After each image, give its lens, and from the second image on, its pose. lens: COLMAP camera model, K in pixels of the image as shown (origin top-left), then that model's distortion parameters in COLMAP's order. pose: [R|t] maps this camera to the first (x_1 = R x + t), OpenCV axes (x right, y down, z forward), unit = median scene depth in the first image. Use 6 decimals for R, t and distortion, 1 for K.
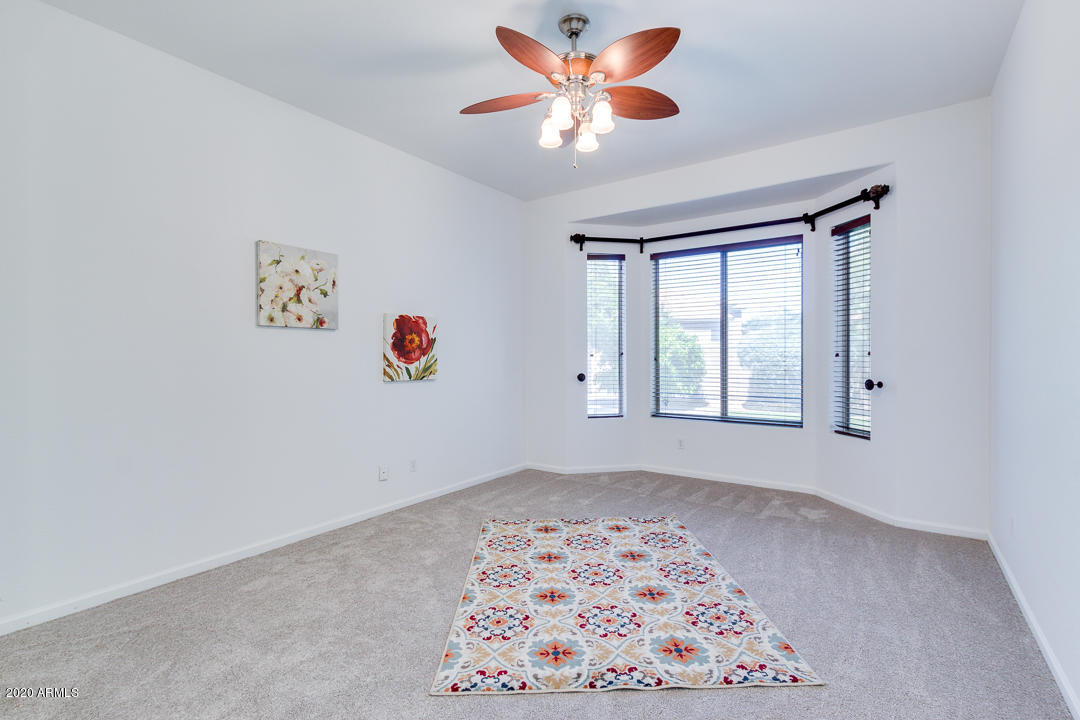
lens RADIAL K [[493.6, 0, 539.6], [0, 493.6, 361.8], [0, 0, 1]] dist [0.008875, -0.004850]
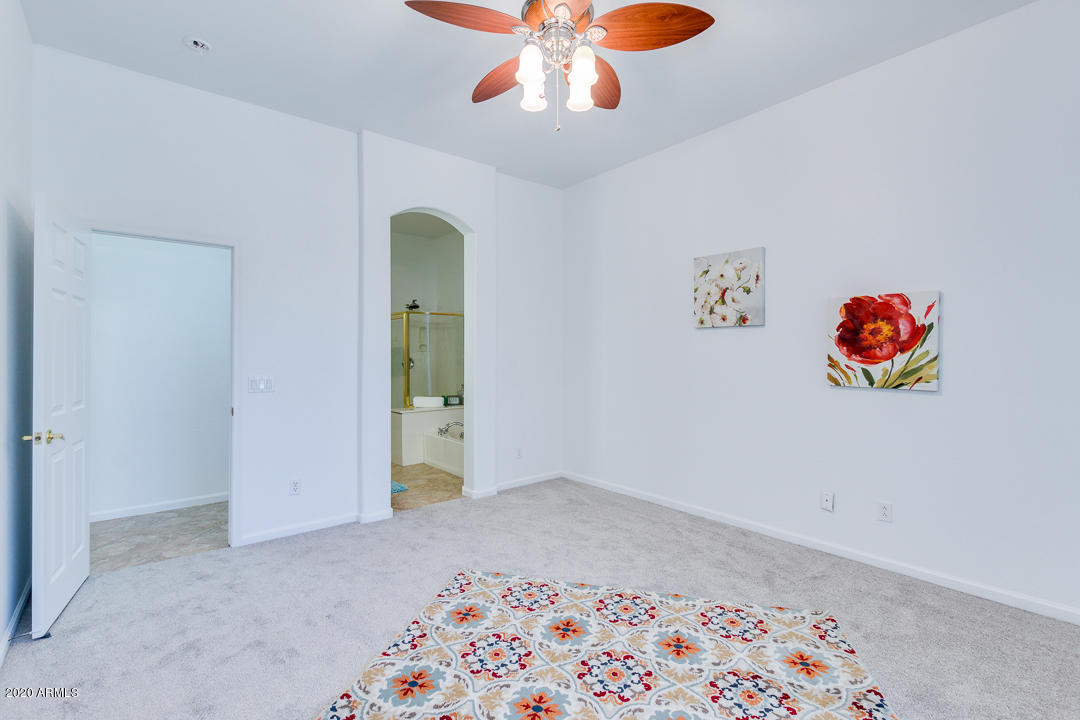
lens RADIAL K [[493.6, 0, 540.7], [0, 493.6, 355.3], [0, 0, 1]] dist [0.008875, -0.004850]
pose [[-0.272051, 0.009939, -0.962232, 0.657080], [-0.006504, 0.999905, 0.012167, -0.016964], [0.962261, 0.009569, -0.271960, 0.891246]]
